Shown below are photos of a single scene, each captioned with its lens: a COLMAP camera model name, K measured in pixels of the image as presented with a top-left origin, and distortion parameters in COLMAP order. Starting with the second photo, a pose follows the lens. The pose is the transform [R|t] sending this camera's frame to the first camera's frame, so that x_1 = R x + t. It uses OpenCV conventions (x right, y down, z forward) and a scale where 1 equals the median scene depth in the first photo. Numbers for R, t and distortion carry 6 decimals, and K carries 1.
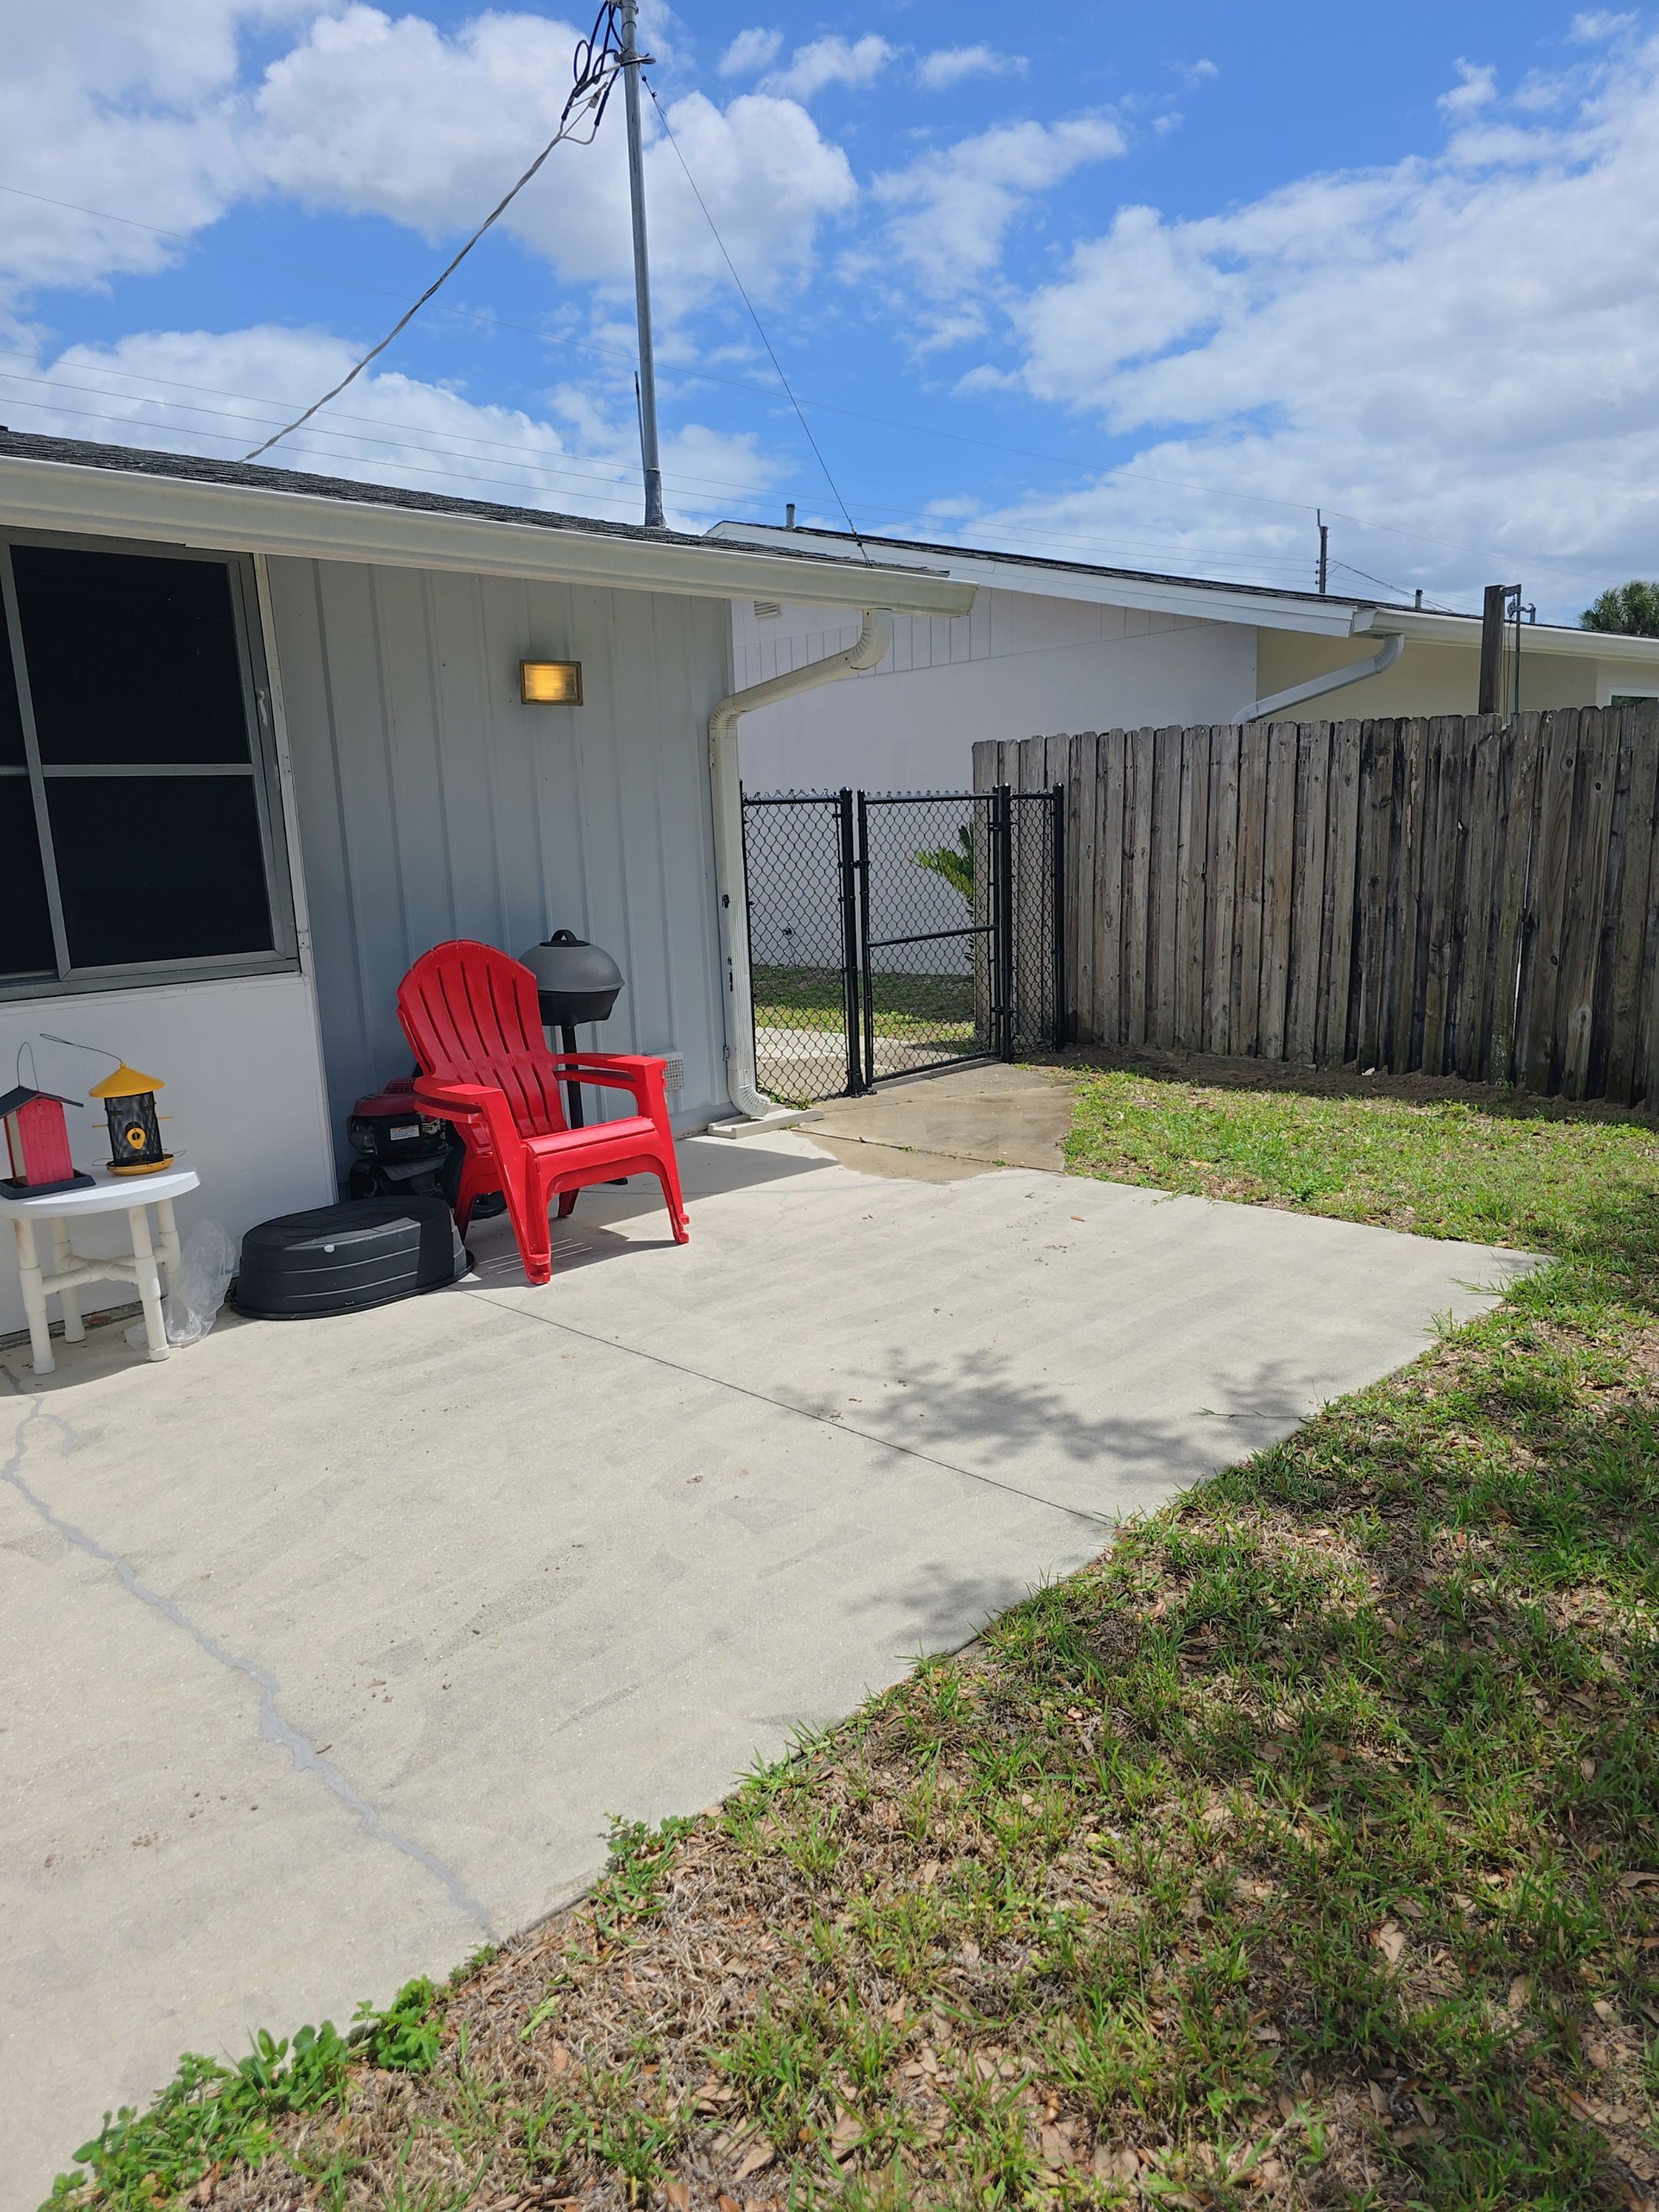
lens RADIAL K [[1468.0, 0, 840.4], [0, 1468.0, 1140.3], [0, 0, 1]] dist [0.058368, -0.046656]
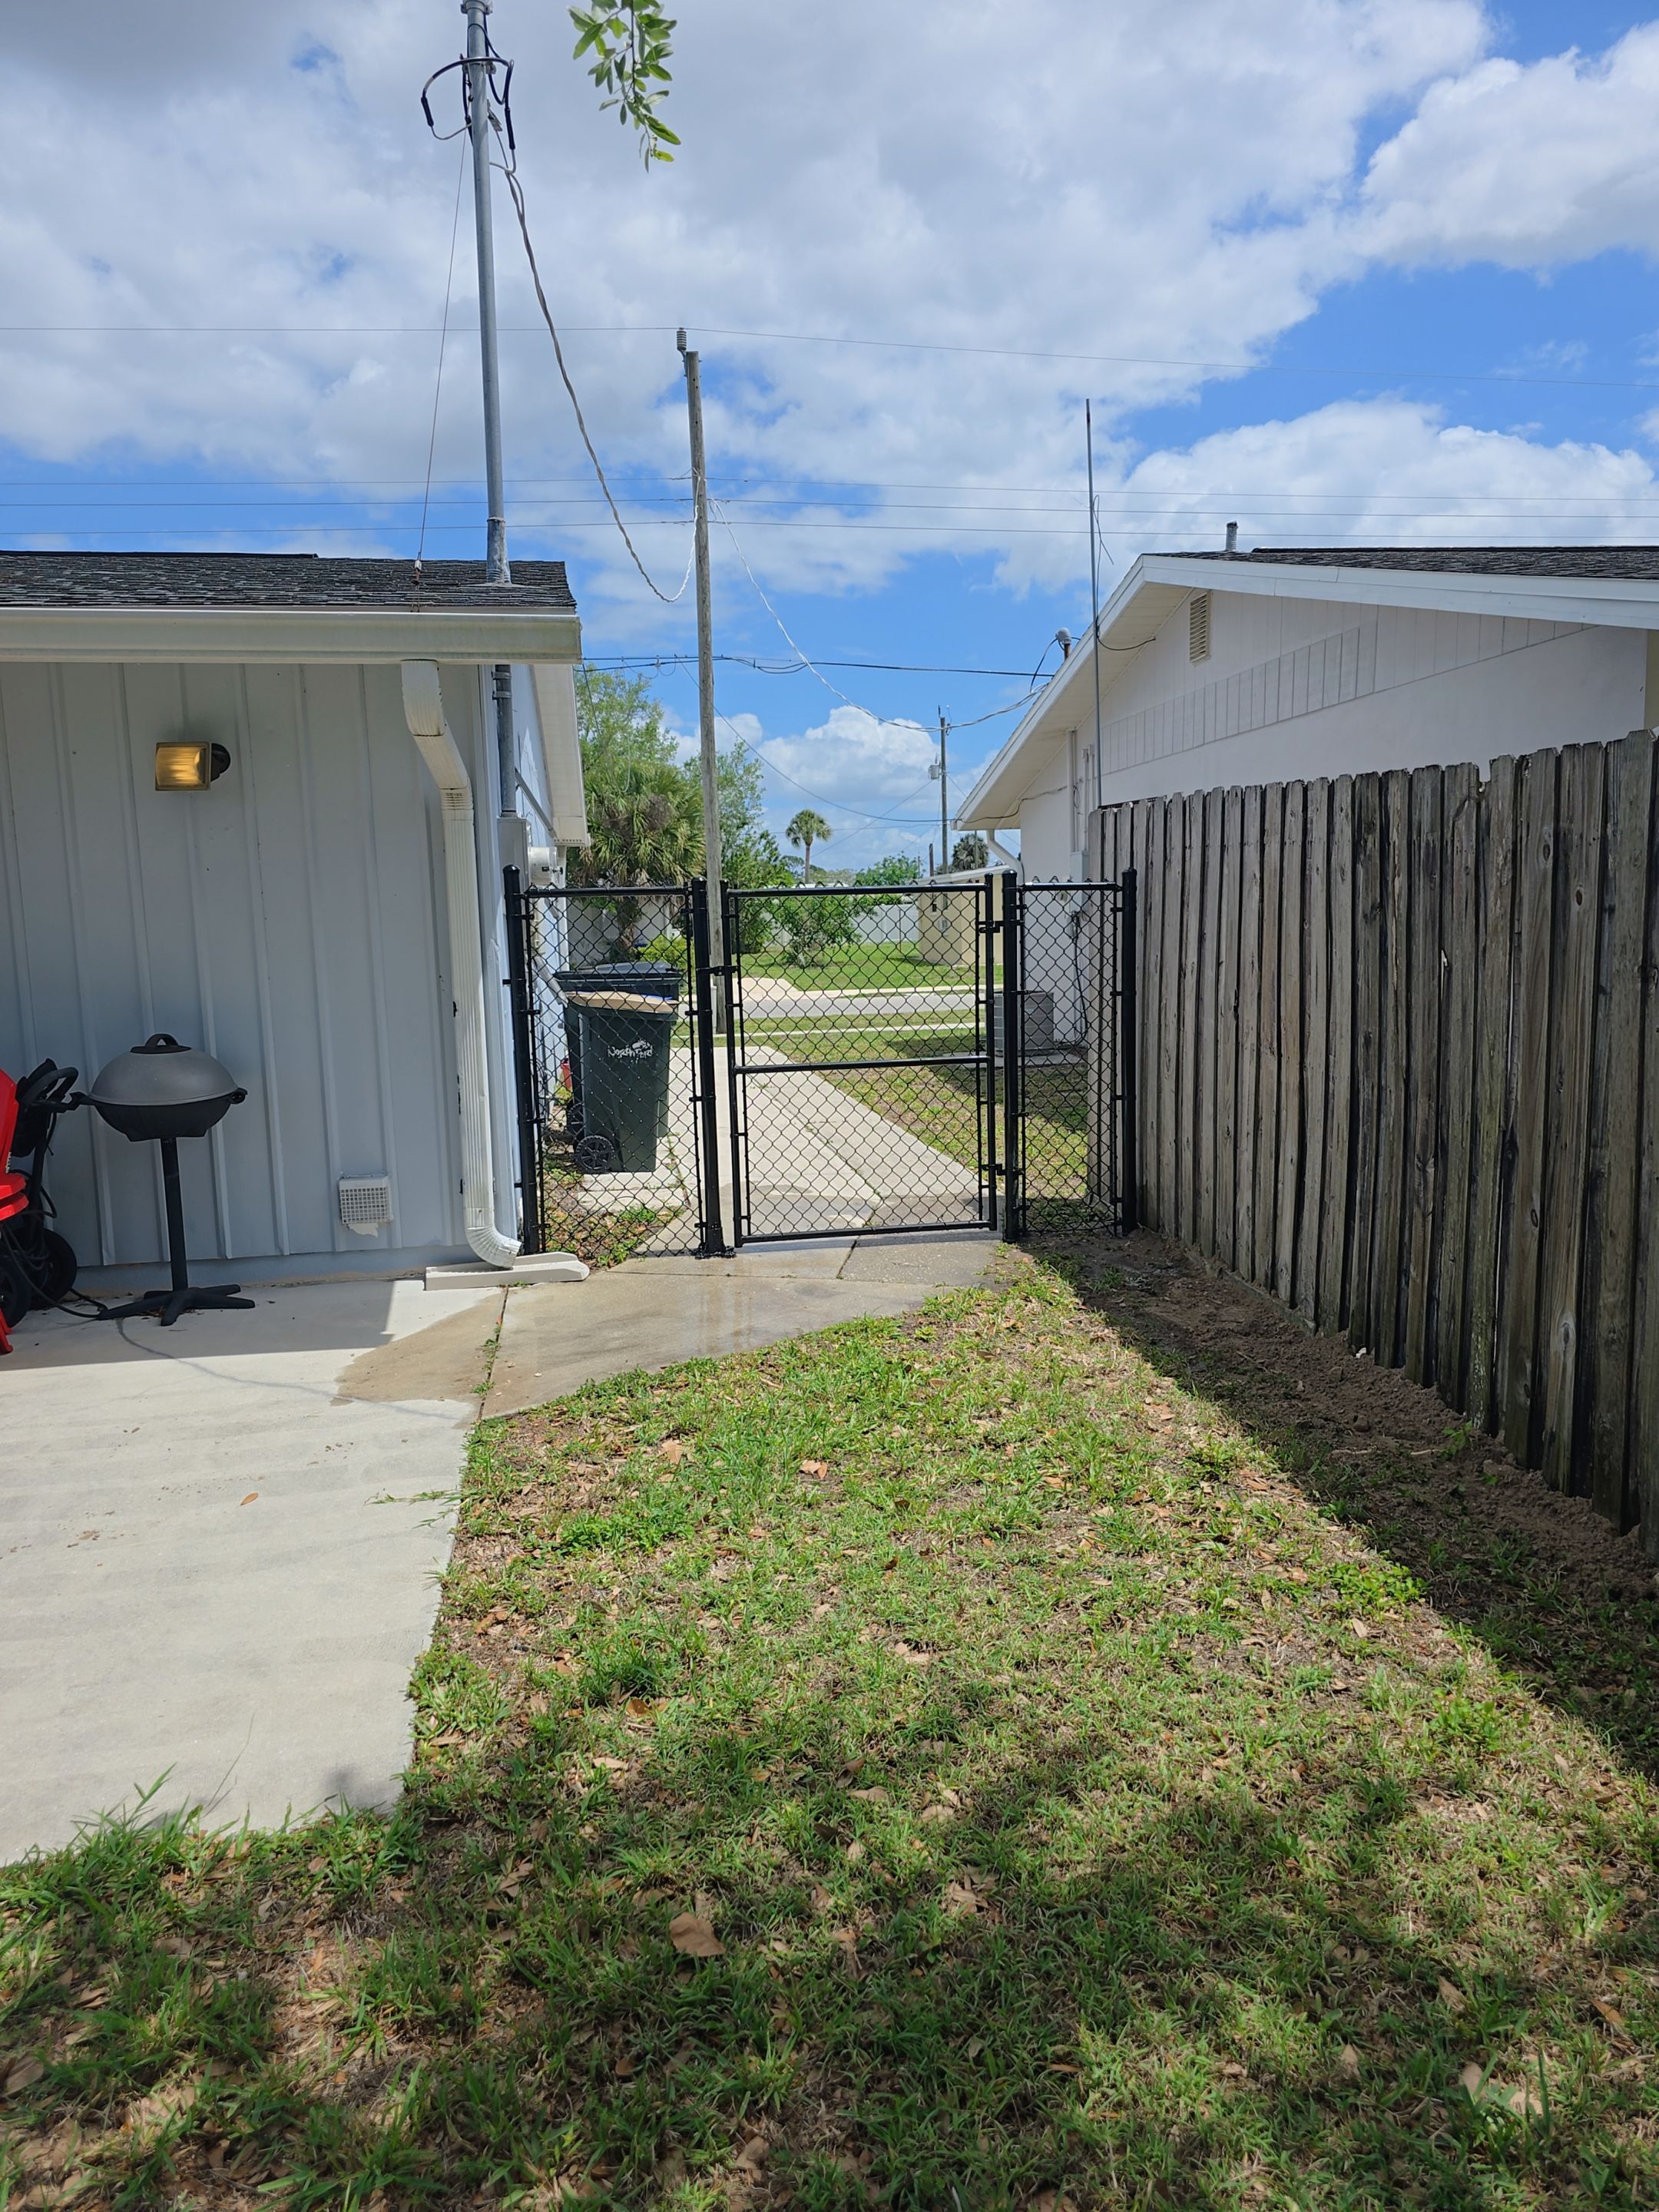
lens RADIAL K [[1491.2, 0, 831.0], [0, 1491.2, 1131.6], [0, 0, 1]] dist [0.066502, -0.052716]
pose [[0.811108, 0.107895, -0.574859, 0.582772], [-0.134948, 0.990843, -0.004437, -0.115140], [0.569116, 0.081176, 0.818240, 0.412573]]
